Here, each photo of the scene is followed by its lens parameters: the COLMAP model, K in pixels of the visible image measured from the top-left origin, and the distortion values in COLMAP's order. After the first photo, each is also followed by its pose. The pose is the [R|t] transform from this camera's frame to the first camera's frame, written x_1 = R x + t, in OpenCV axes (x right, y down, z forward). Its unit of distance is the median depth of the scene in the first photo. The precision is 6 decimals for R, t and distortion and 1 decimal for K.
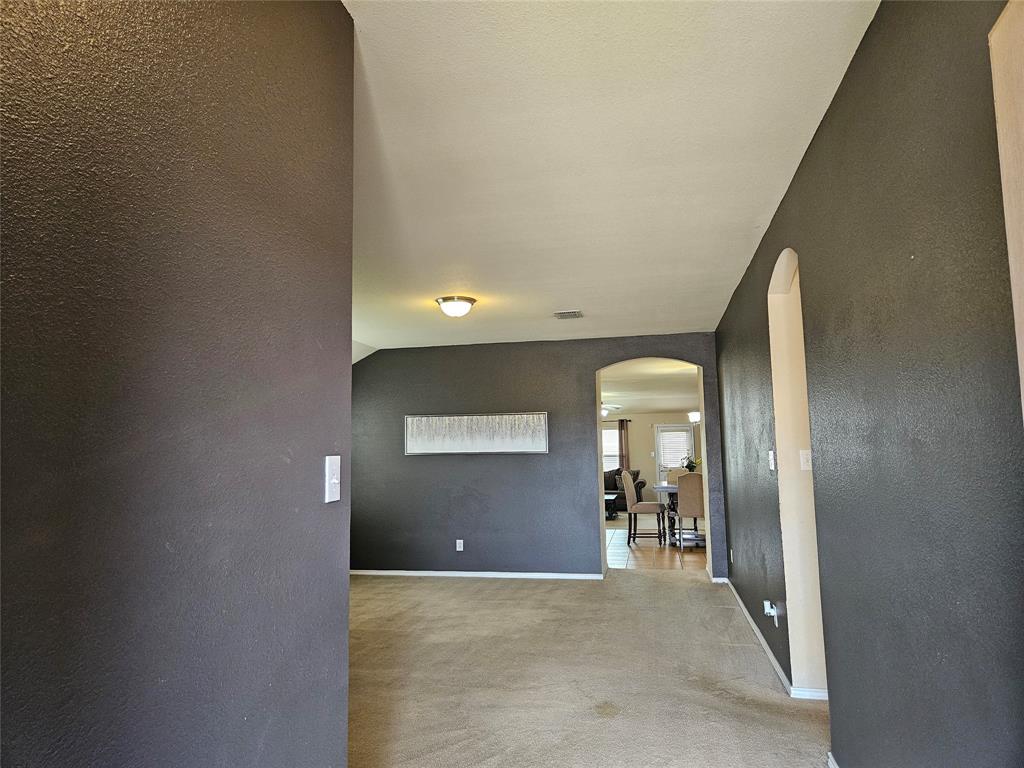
lens RADIAL K [[694.9, 0, 513.8], [0, 694.9, 393.8], [0, 0, 1]] dist [0.064719, 0.000195]
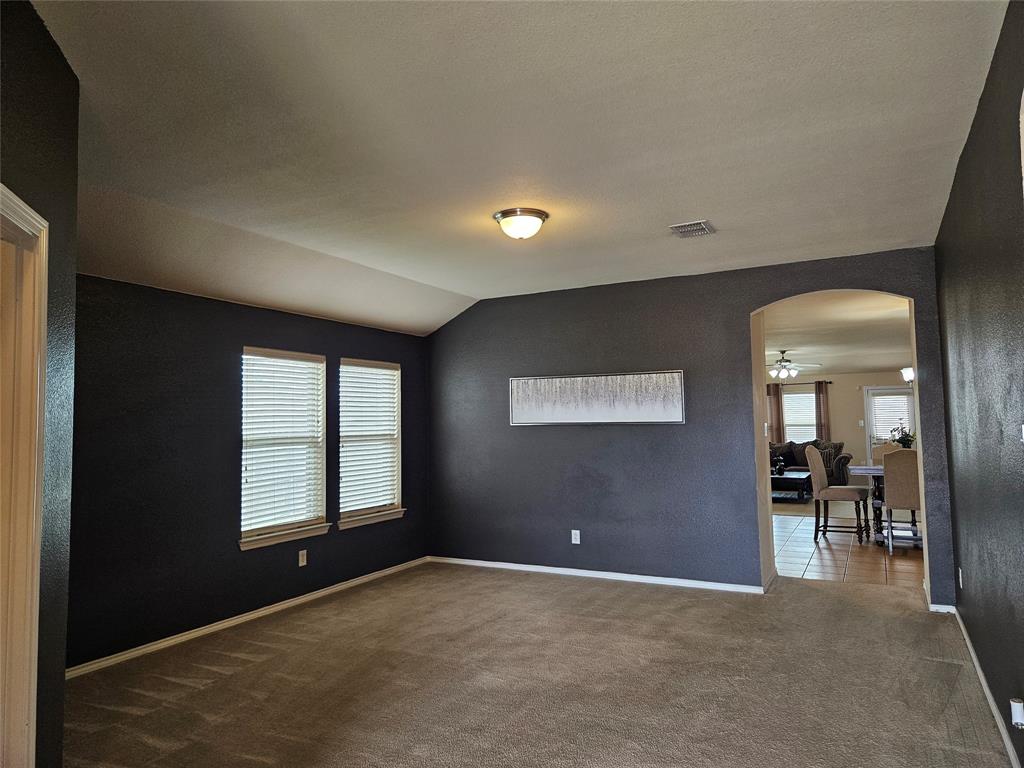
lens RADIAL K [[699.2, 0, 512.0], [0, 699.2, 384.0], [0, 0, 1]] dist [0.069093, -0.056201]
pose [[0.961753, -0.014418, -0.273540, 0.076288], [0.023494, 0.999276, 0.029932, 0.014146], [0.272910, -0.035214, 0.961395, 0.205103]]
